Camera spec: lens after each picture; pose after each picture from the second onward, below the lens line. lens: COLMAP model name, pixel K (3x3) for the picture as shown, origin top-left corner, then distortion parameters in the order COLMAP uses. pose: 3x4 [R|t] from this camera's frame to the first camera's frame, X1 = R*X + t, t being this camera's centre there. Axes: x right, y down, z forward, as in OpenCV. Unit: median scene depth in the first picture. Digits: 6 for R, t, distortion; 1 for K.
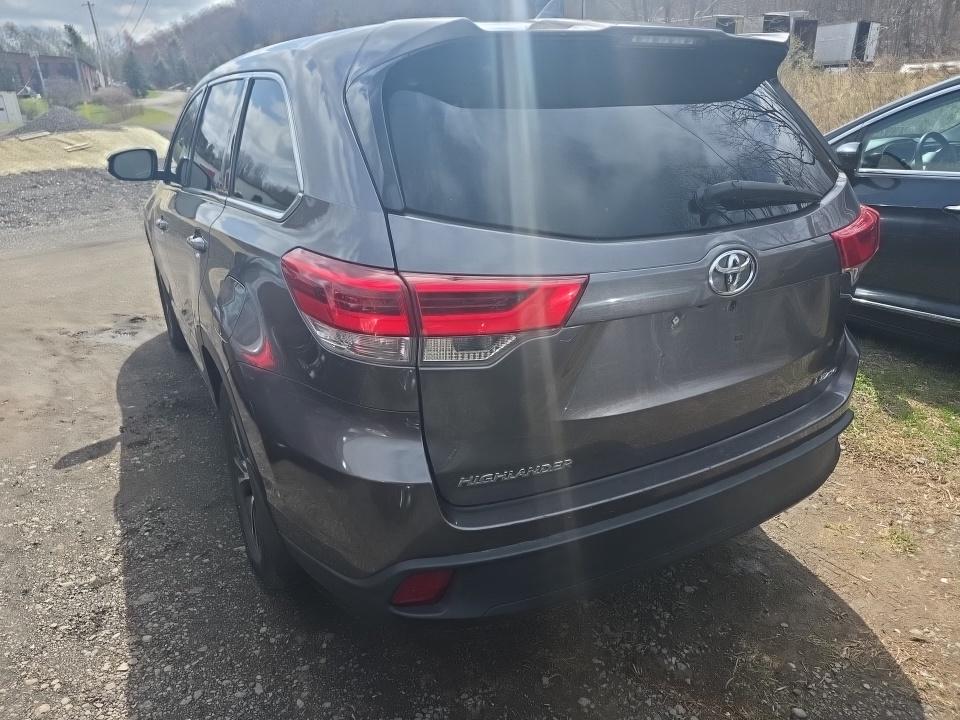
lens RADIAL K [[802.6, 0, 480.5], [0, 802.6, 384.5], [0, 0, 1]] dist [0.094743, -0.111965]
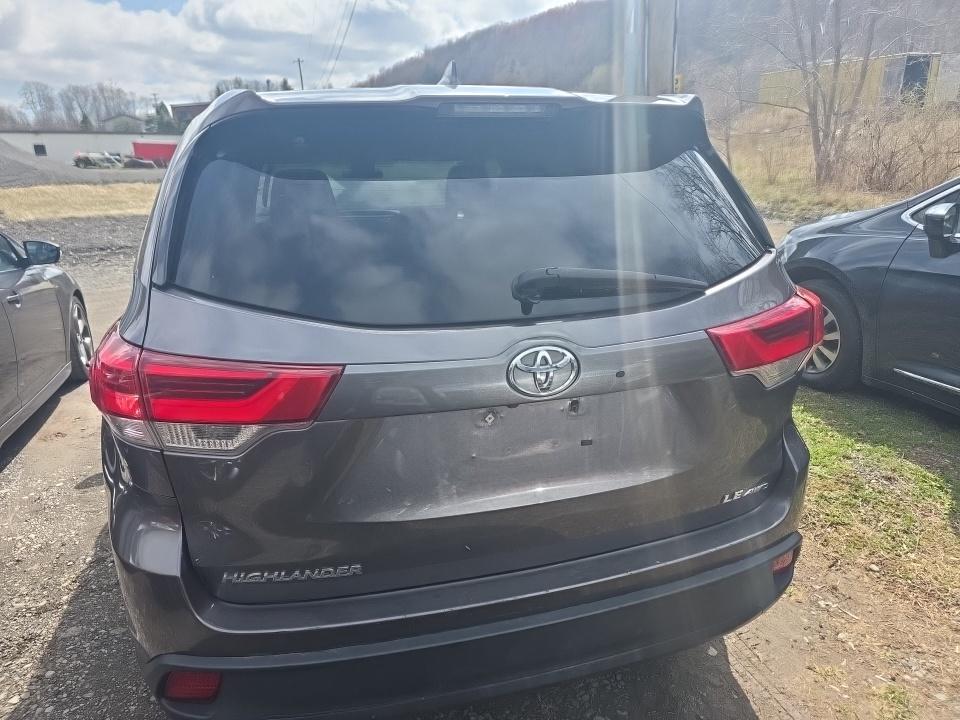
lens RADIAL K [[790.8, 0, 497.7], [0, 790.8, 357.8], [0, 0, 1]] dist [0.081722, -0.089223]
pose [[0.963968, 0.070656, -0.256465, 0.339091], [-0.087575, 0.994630, -0.055147, -0.071947], [0.251191, 0.075620, 0.964979, 0.124464]]
